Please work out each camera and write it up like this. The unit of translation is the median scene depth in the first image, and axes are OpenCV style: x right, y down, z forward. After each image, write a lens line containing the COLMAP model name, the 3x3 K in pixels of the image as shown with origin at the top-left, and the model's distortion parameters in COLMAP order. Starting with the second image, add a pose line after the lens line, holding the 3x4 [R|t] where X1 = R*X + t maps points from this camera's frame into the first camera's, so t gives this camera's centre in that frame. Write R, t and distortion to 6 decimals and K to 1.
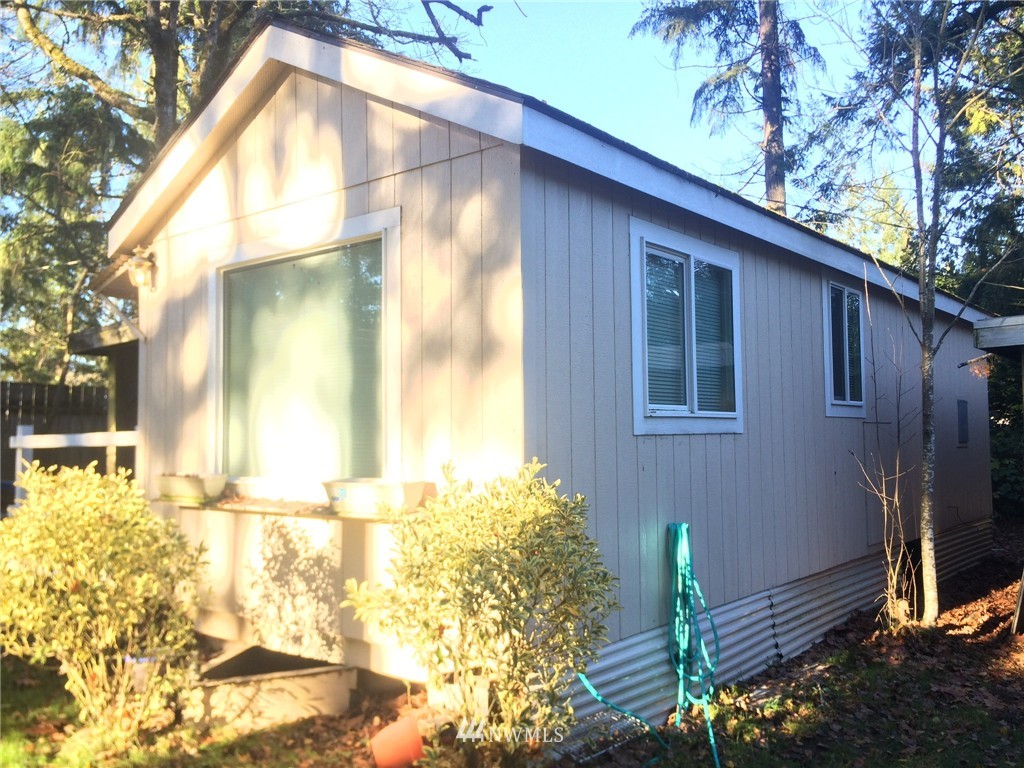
lens RADIAL K [[873.3, 0, 511.3], [0, 873.3, 382.7], [0, 0, 1]] dist [0.079650, -0.103934]
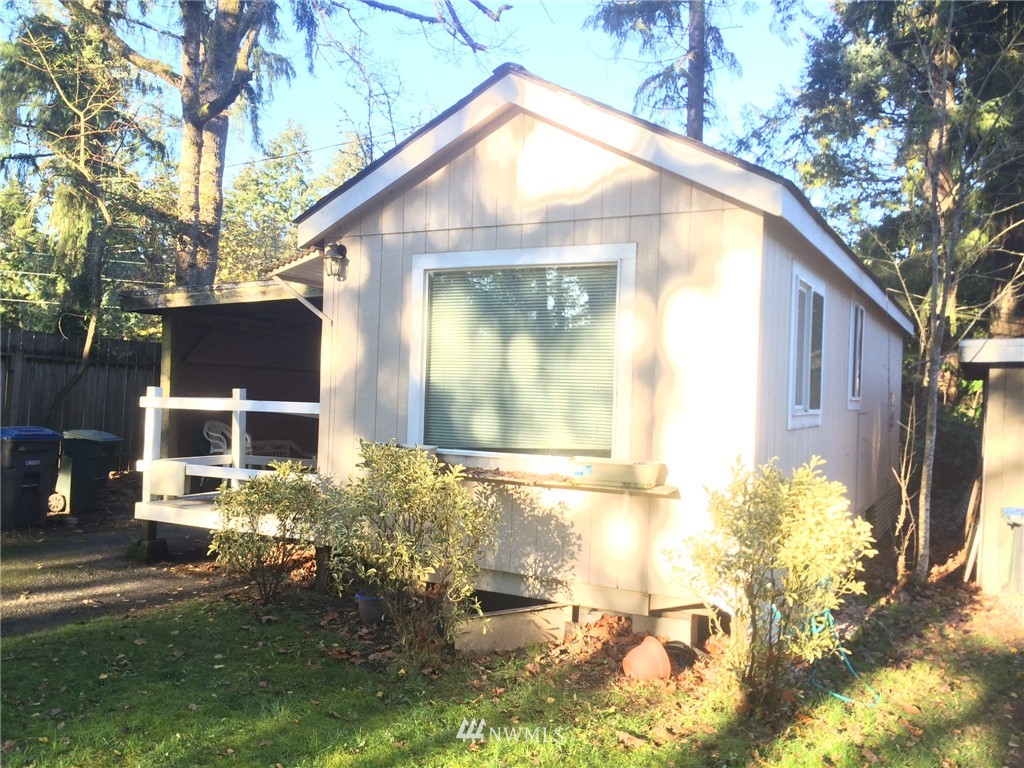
lens RADIAL K [[873.3, 0, 510.7], [0, 873.3, 384.4], [0, 0, 1]] dist [0.079650, -0.103934]
pose [[0.981589, 0.046415, 0.185279, -0.470324], [-0.056260, 0.997250, 0.048237, -0.043852], [-0.182531, -0.057773, 0.981501, -0.184313]]
